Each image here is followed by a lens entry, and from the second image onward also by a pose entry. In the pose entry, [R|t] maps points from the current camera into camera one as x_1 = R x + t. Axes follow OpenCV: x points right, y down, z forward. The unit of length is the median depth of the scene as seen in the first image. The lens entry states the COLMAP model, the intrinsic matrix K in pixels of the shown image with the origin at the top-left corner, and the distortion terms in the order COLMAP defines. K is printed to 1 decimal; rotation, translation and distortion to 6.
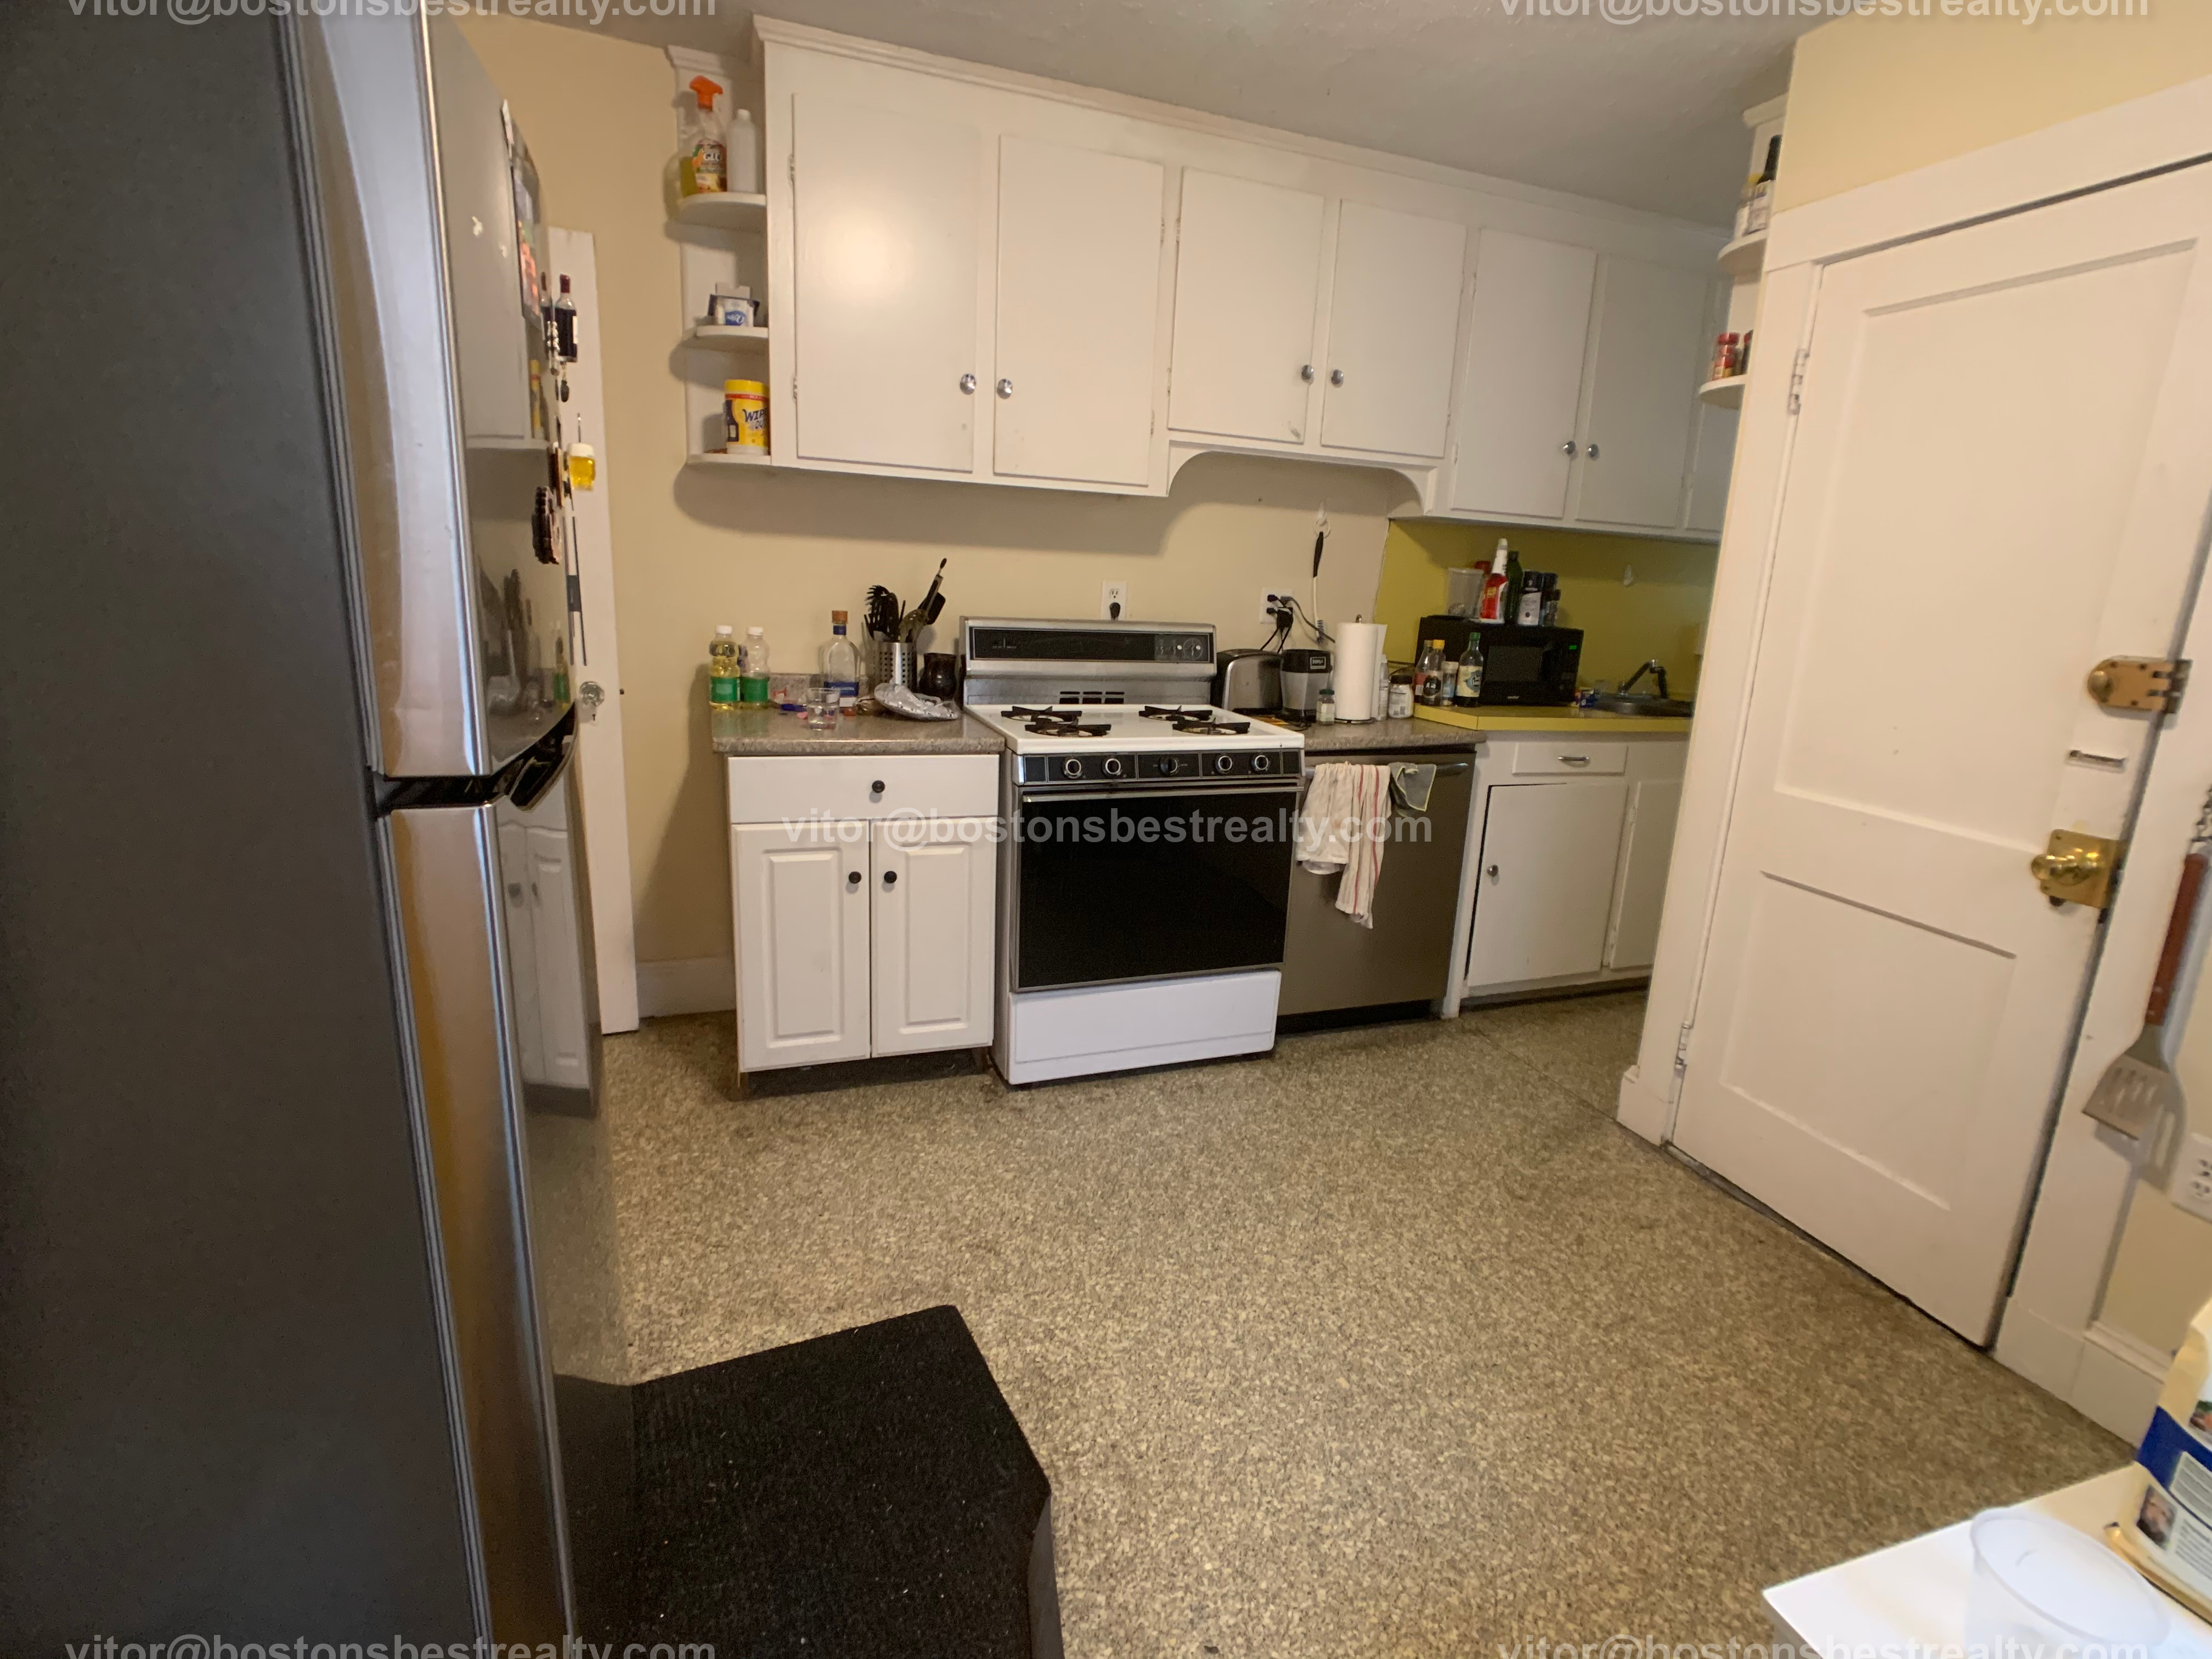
lens RADIAL K [[1111.5, 0, 1121.7], [0, 1111.5, 840.5], [0, 0, 1]] dist [-0.020436, 0.006646]
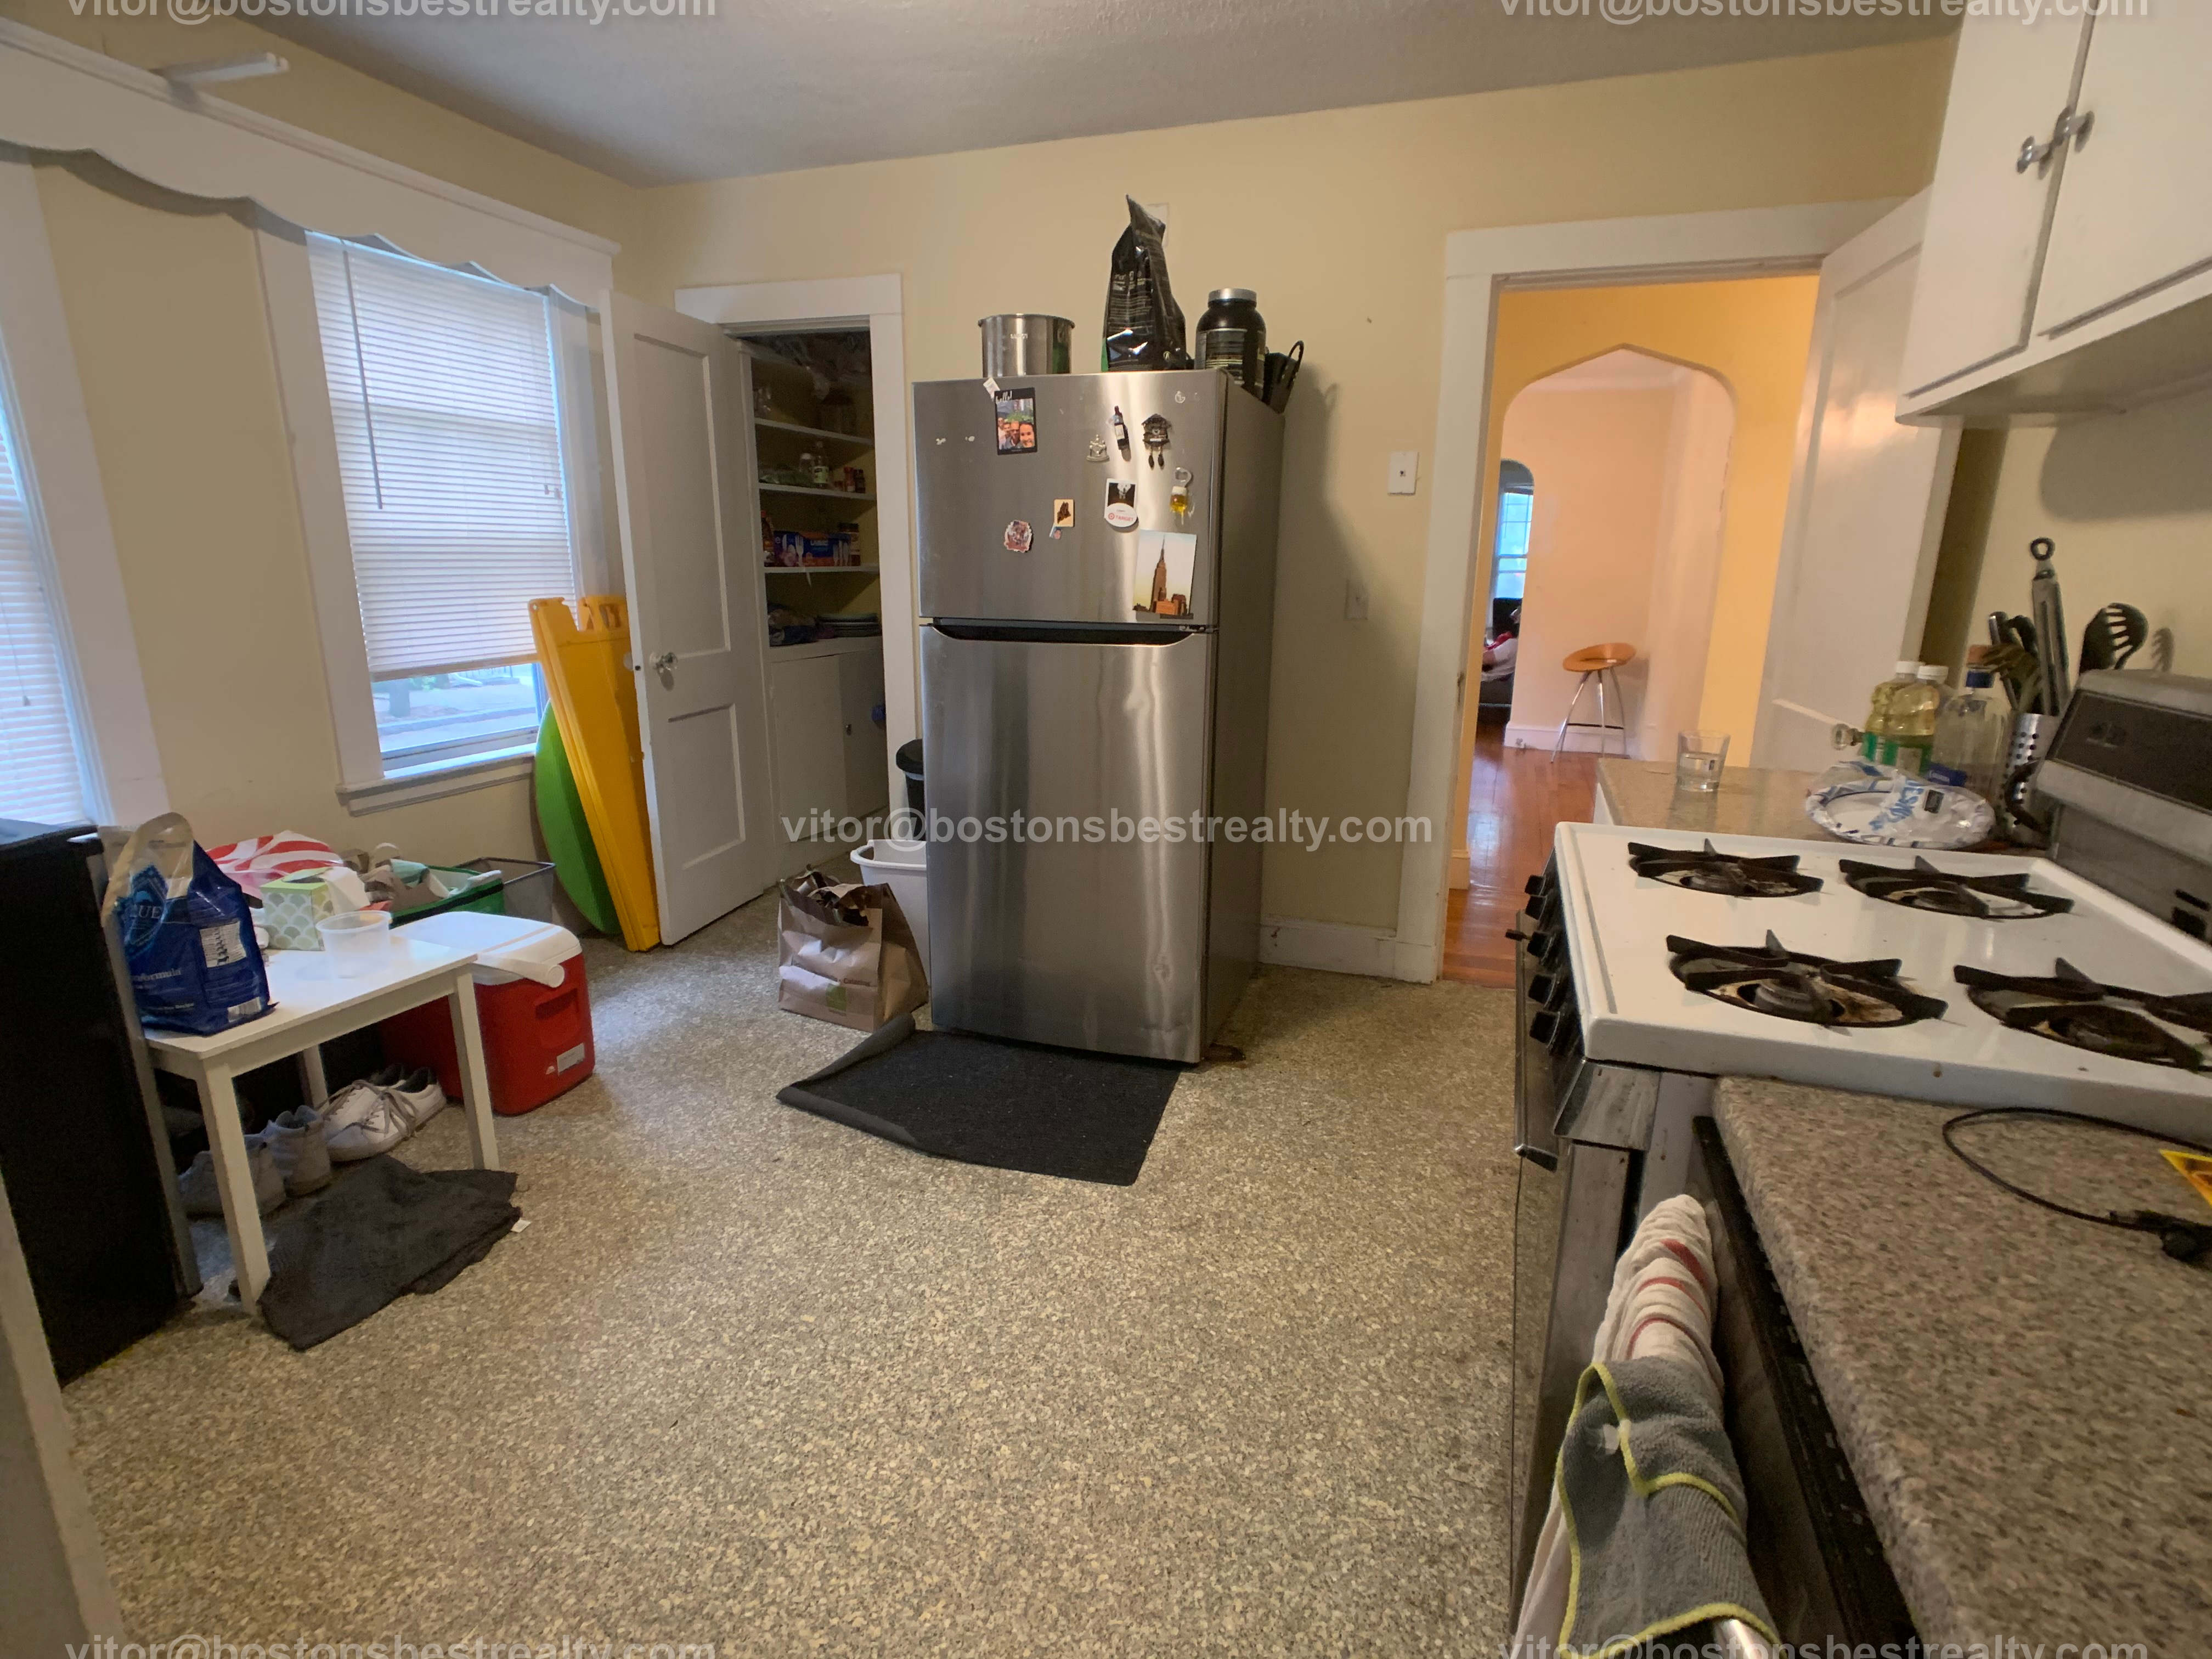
lens RADIAL K [[1094.2, 0, 1113.9], [0, 1094.2, 838.4], [0, 0, 1]] dist [-0.012925, 0.000808]
pose [[-0.638765, 0.127760, -0.758720, 0.453061], [-0.230248, 0.909184, 0.346943, -0.201718], [0.734142, 0.396309, -0.551339, 0.989882]]
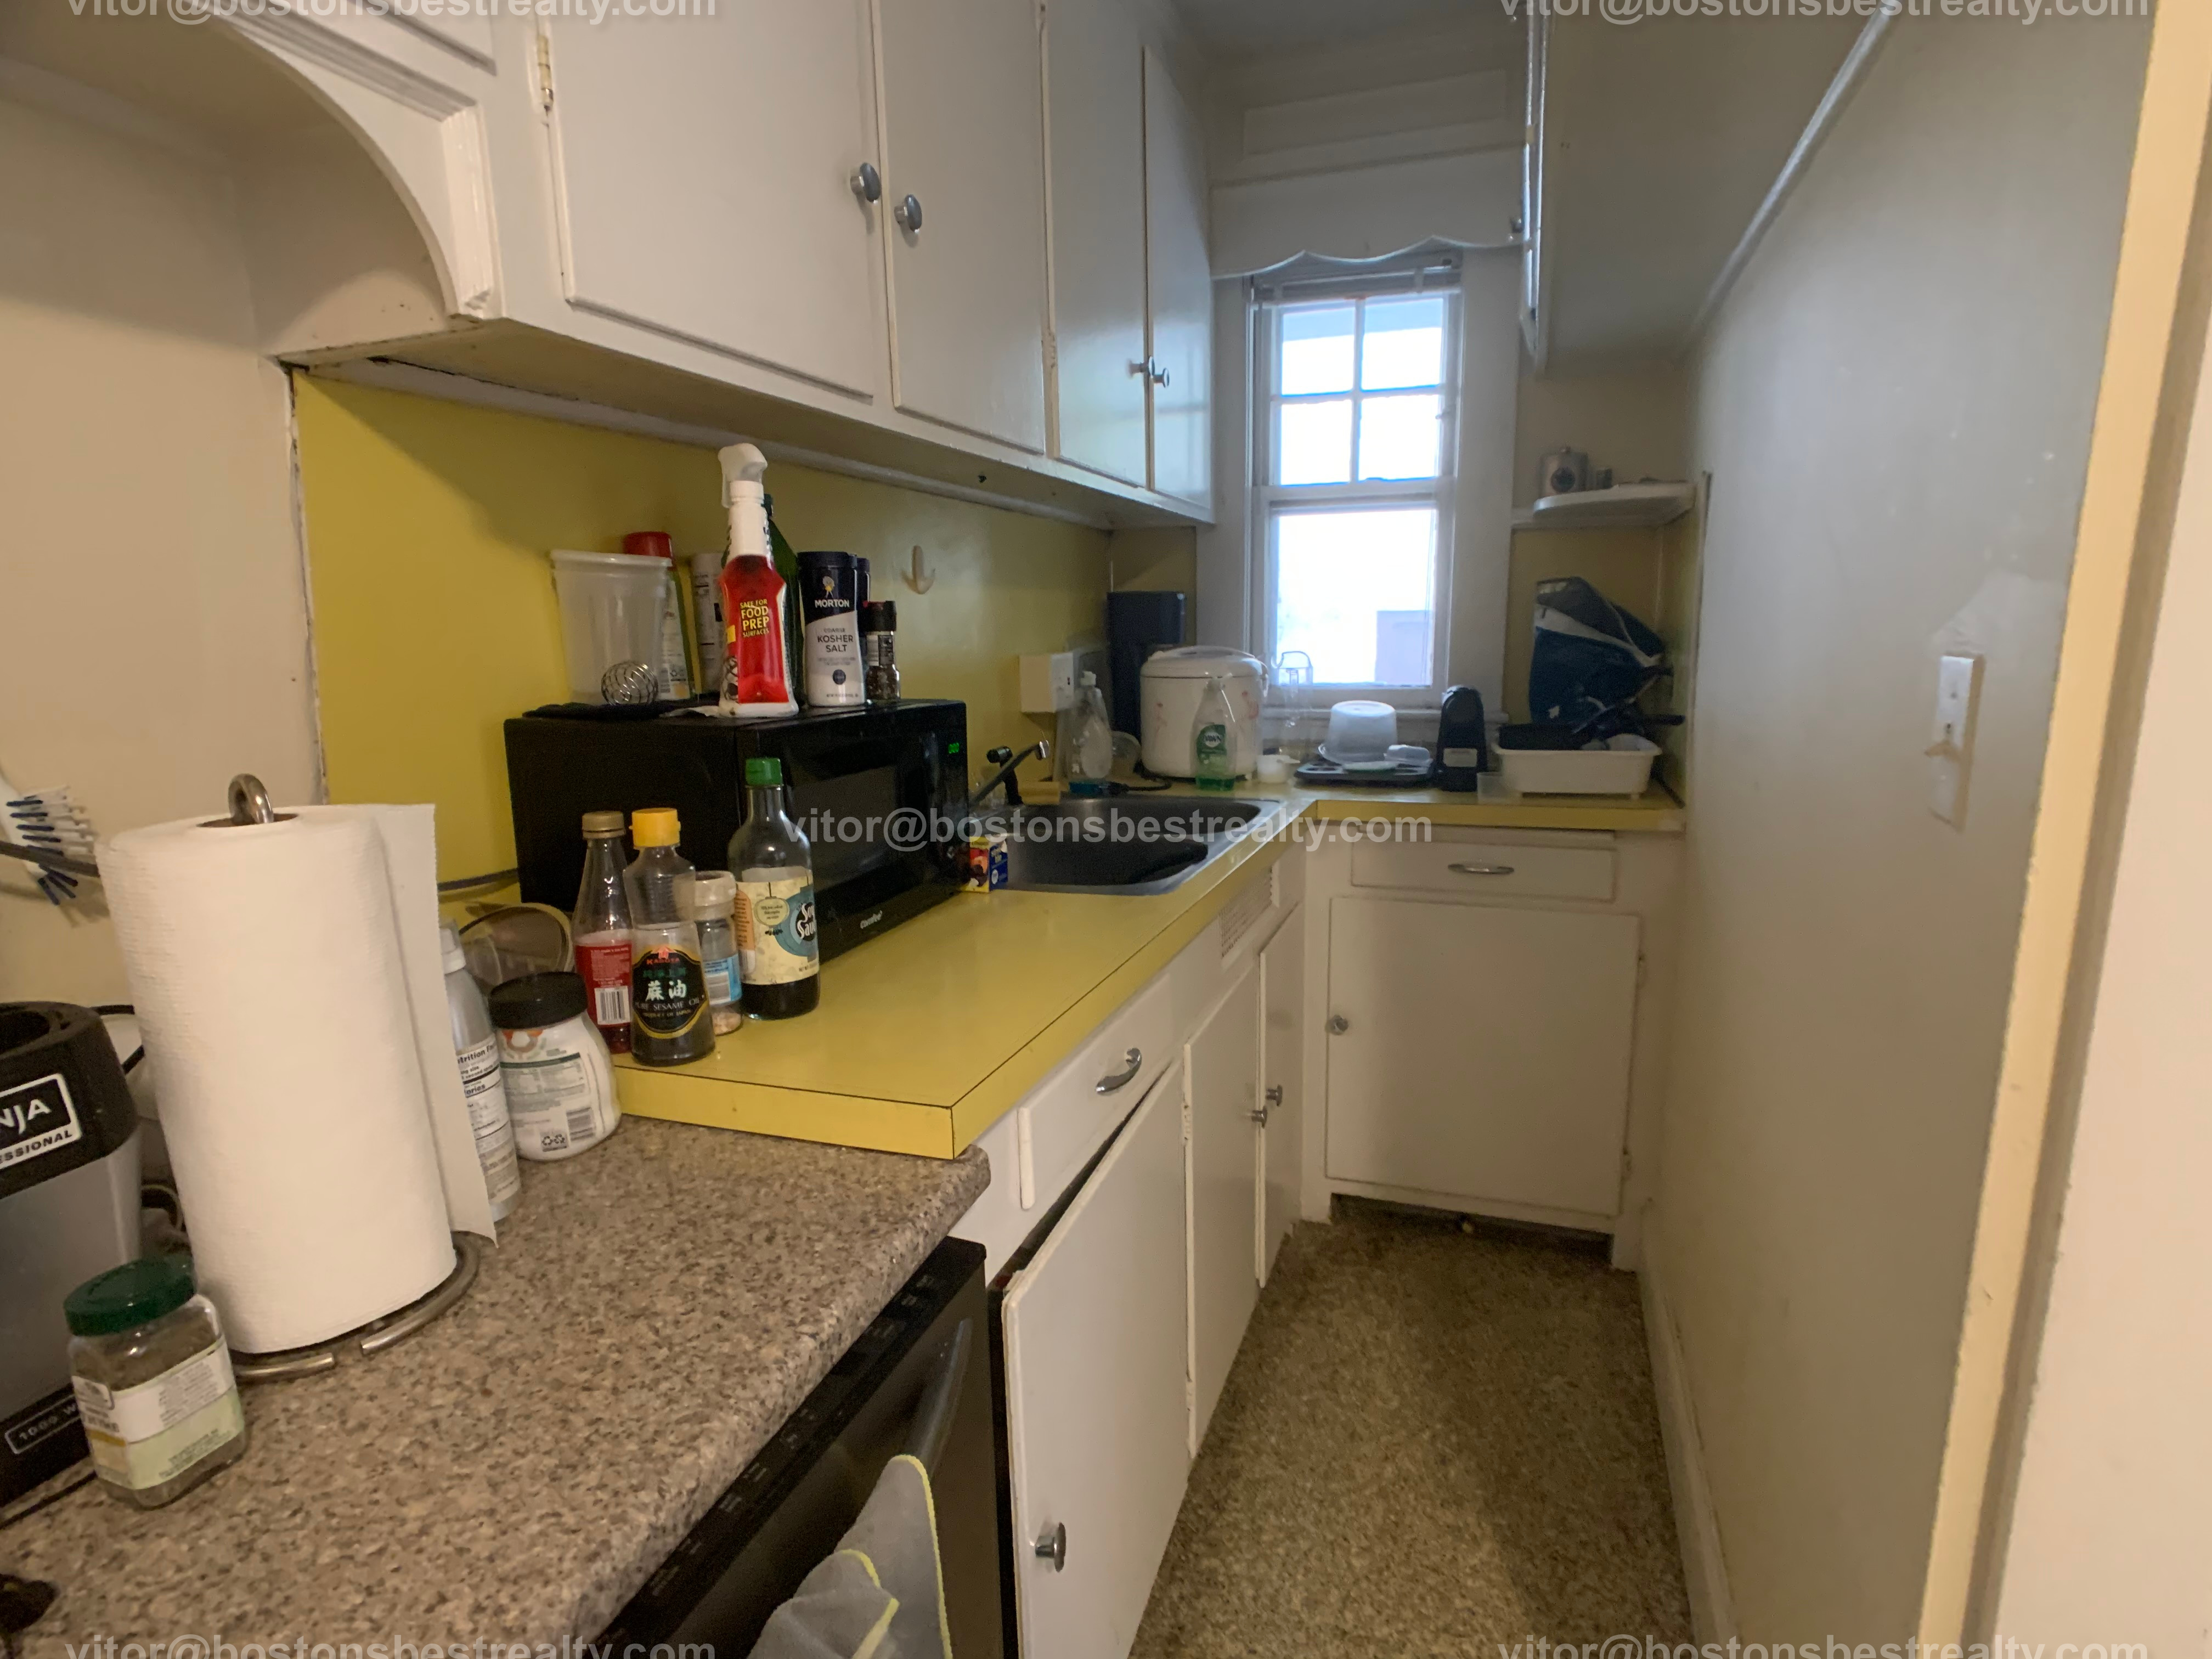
lens RADIAL K [[1094.2, 0, 1113.9], [0, 1094.2, 838.4], [0, 0, 1]] dist [-0.012925, 0.000808]
pose [[0.641959, -0.207822, 0.738037, 0.186218], [0.231998, 0.970095, 0.071370, -0.186777], [-0.730798, 0.125407, 0.670975, 0.839290]]
